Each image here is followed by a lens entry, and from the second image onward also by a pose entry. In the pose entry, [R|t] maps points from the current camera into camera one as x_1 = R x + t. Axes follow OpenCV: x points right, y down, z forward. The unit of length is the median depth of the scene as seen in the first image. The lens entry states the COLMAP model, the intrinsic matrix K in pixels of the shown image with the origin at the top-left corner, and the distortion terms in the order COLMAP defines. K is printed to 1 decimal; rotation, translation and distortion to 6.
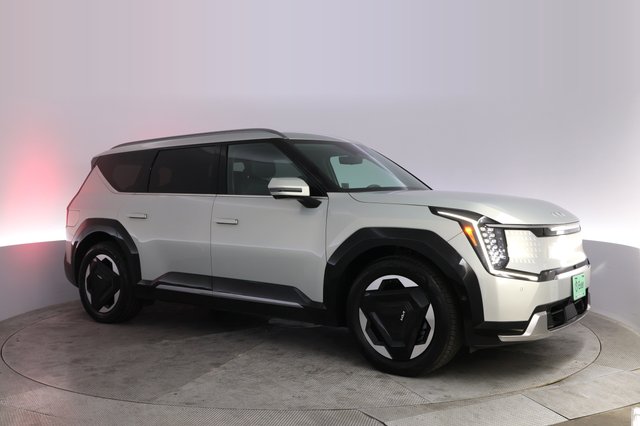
lens RADIAL K [[534.4, 0, 320.0], [0, 534.4, 213.0], [0, 0, 1]] dist [-0.003194, -0.000609]
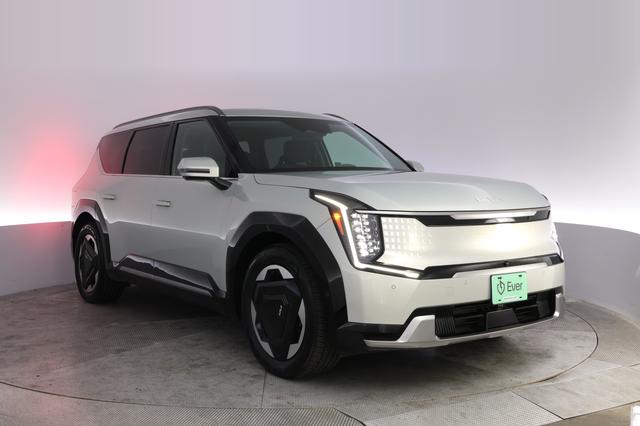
lens RADIAL K [[573.8, 0, 367.6], [0, 573.8, 210.1], [0, 0, 1]] dist [0.015672, 0.005810]
pose [[0.972040, 0.016929, -0.234206, 0.515272], [-0.012156, 0.999688, 0.021809, 0.000681], [0.234502, -0.018352, 0.971942, 0.098208]]
